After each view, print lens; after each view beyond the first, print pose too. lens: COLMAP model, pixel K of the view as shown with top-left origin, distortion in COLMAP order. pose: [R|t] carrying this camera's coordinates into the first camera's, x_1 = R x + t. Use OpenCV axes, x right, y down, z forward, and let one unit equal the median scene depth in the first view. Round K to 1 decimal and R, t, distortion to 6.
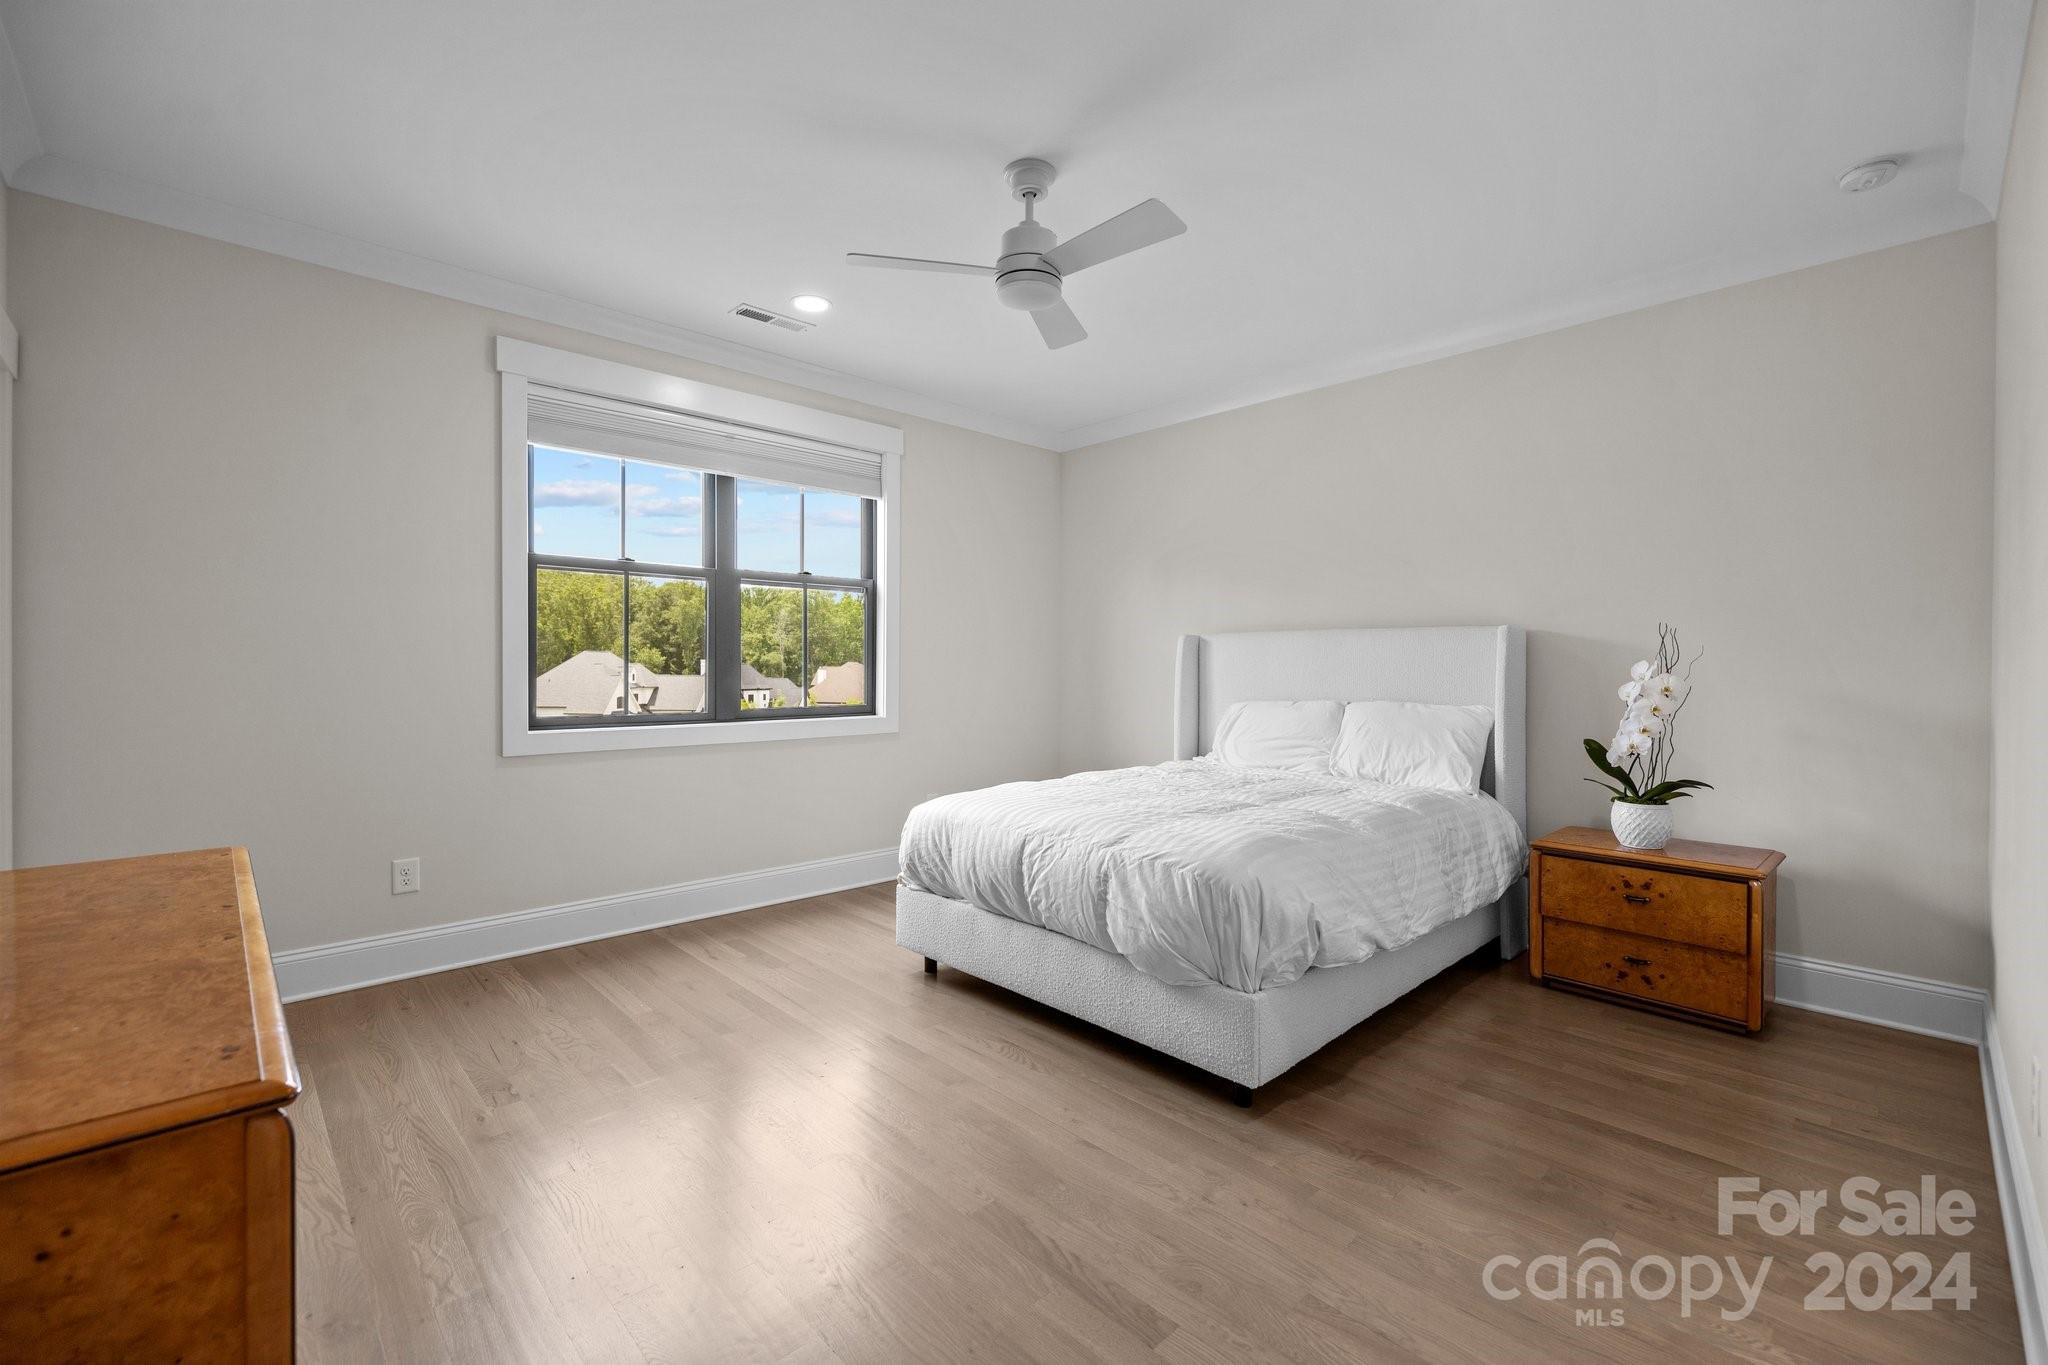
lens RADIAL K [[874.6, 0, 1024.7], [0, 874.6, 666.7], [0, 0, 1]] dist [0.014319, -0.000125]
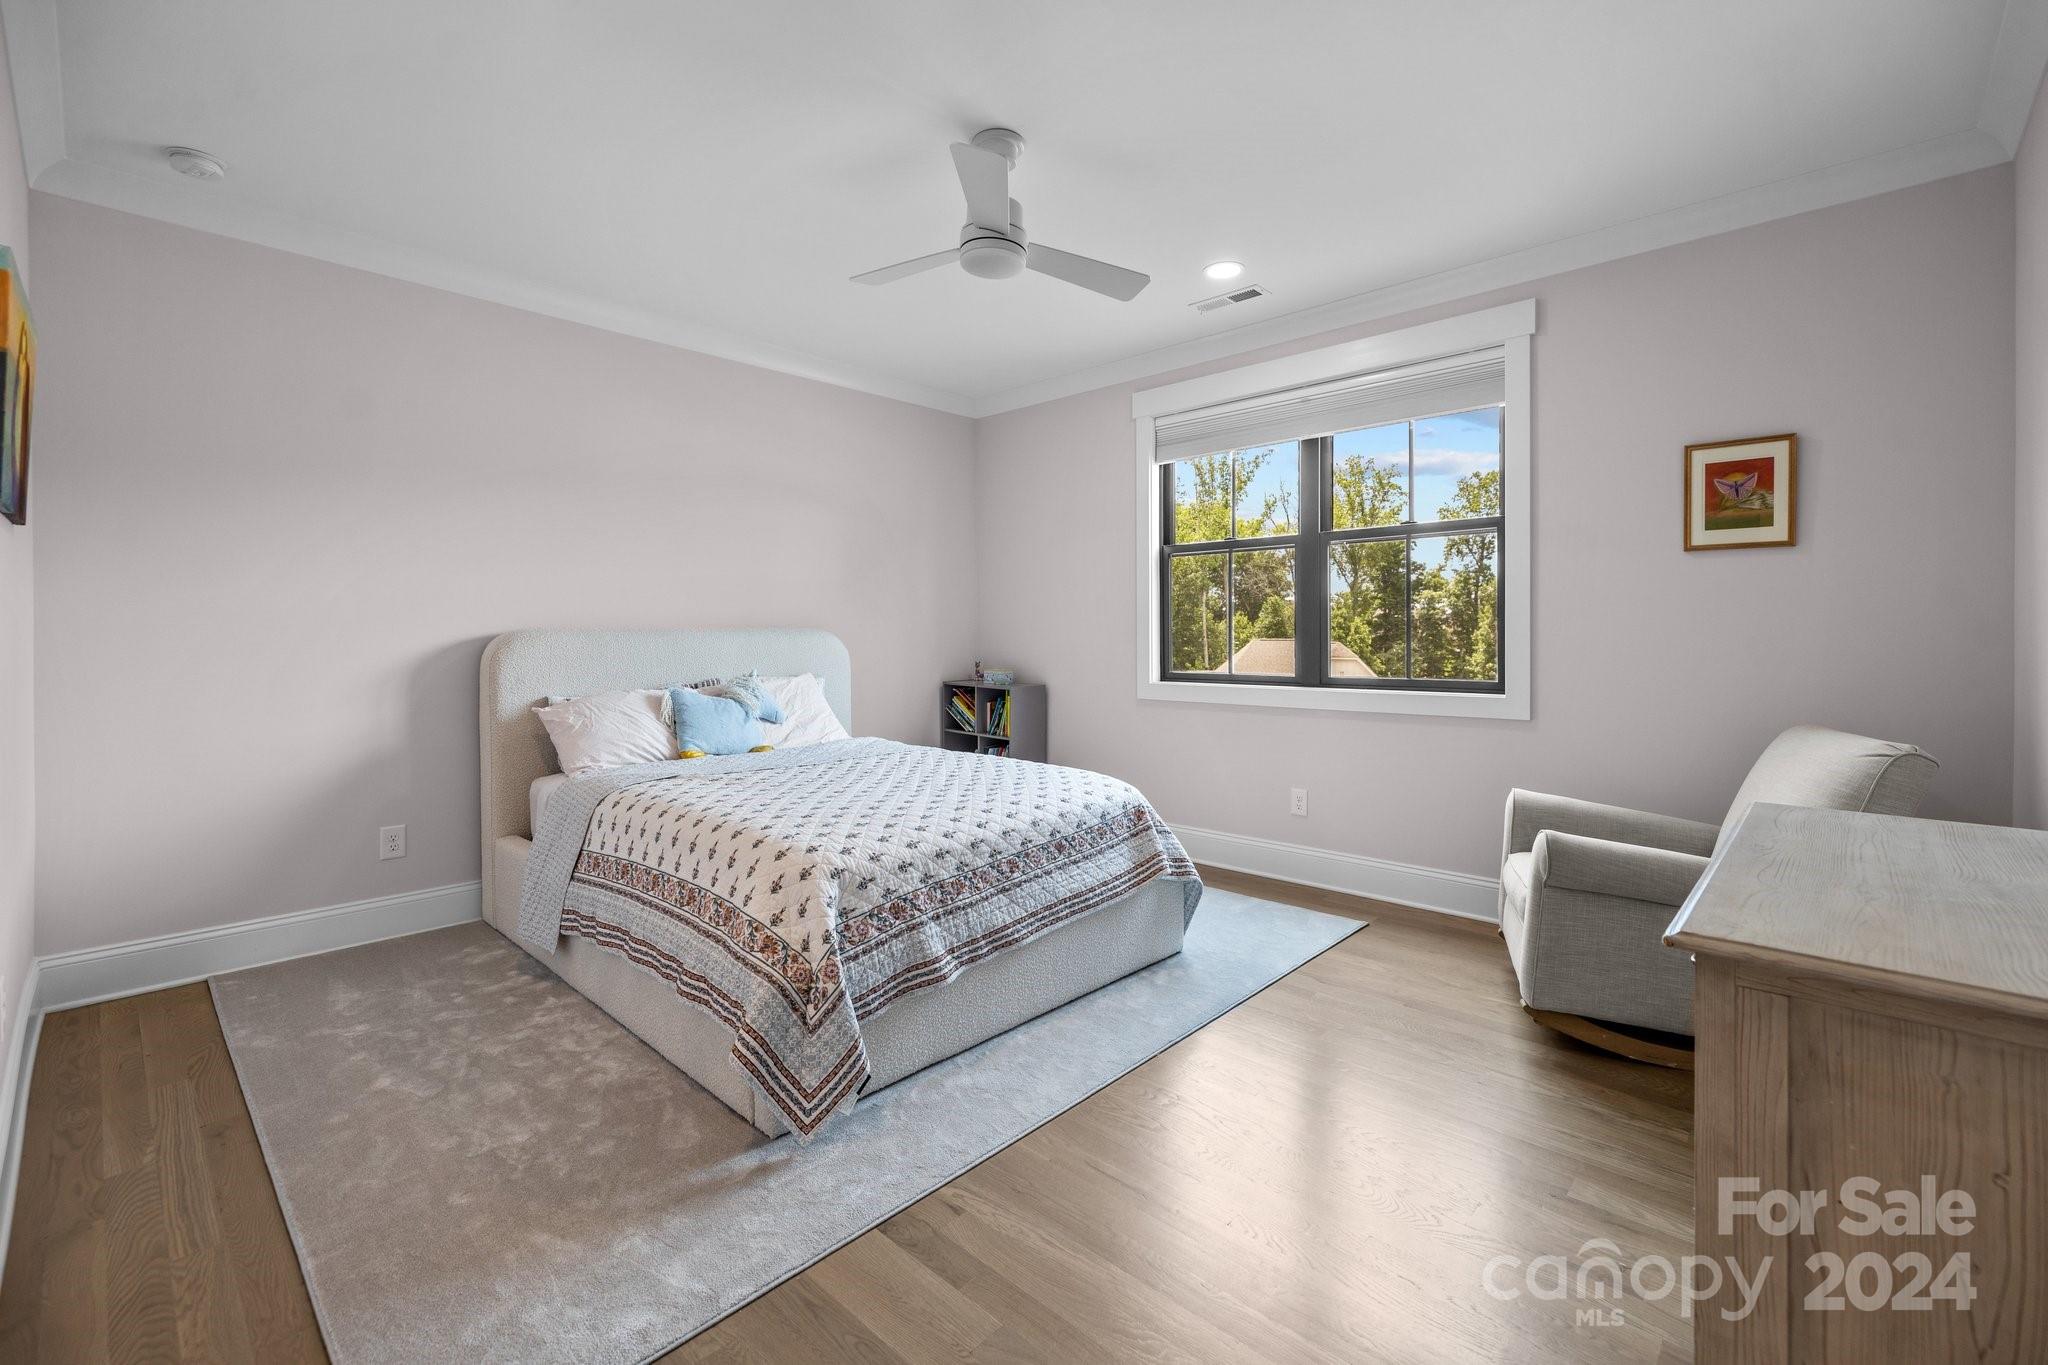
lens RADIAL K [[874.6, 0, 1024.7], [0, 874.6, 666.7], [0, 0, 1]] dist [0.014319, -0.000125]
pose [[0.072420, 0.021649, -0.997139, 0.628667], [-0.008989, 0.999738, 0.021053, 0.020723], [0.997334, 0.007438, 0.072596, 0.613859]]
